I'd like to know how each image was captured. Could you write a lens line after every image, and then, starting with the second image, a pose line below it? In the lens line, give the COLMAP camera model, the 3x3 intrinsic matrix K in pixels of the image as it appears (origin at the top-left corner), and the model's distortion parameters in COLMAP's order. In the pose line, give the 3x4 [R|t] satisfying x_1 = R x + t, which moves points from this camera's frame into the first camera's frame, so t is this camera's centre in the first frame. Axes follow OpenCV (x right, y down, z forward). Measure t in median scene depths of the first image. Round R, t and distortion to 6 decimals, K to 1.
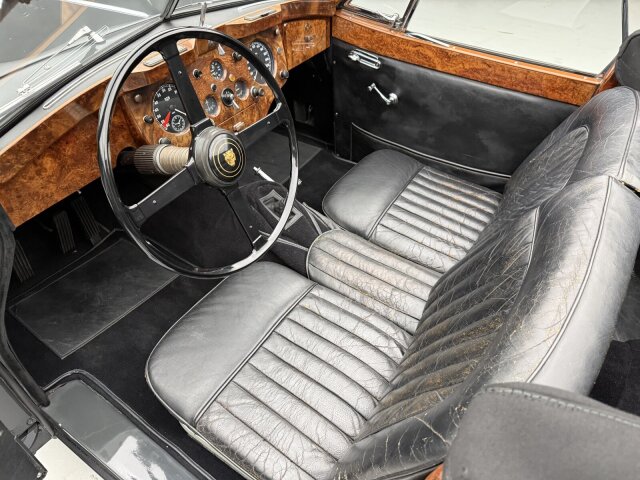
lens RADIAL K [[456.4, 0, 320.0], [0, 456.4, 240.0], [0, 0, 1]] dist [0.002534, -0.007372]
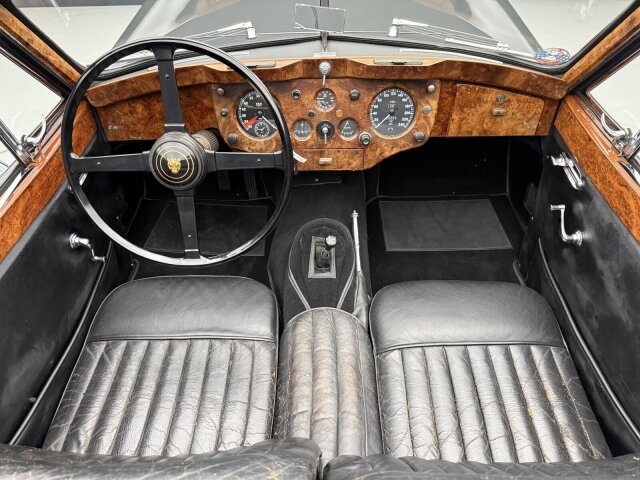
lens RADIAL K [[456.4, 0, 320.0], [0, 456.4, 240.0], [0, 0, 1]] dist [0.002534, -0.007372]
pose [[0.528227, 0.544712, -0.651356, 0.481588], [-0.556398, 0.801518, 0.219068, -0.292214], [0.641403, 0.246695, 0.726460, 0.315659]]
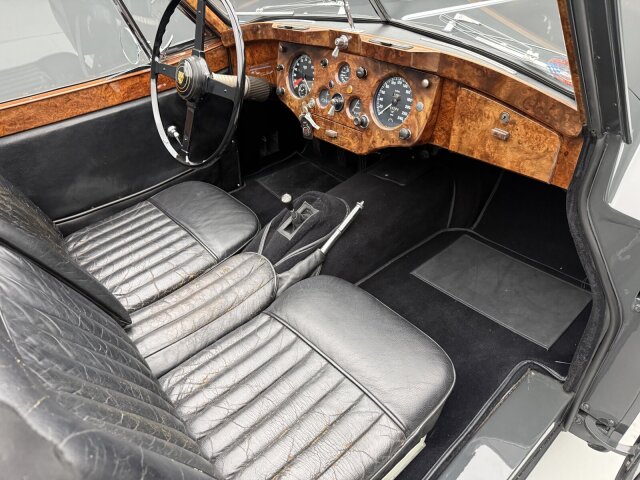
lens RADIAL K [[456.4, 0, 320.0], [0, 456.4, 240.0], [0, 0, 1]] dist [0.002534, -0.007372]
pose [[-0.275663, 0.560520, -0.780915, 0.660032], [-0.615968, 0.520679, 0.591166, -0.635585], [0.737966, 0.643981, 0.201730, 0.857342]]
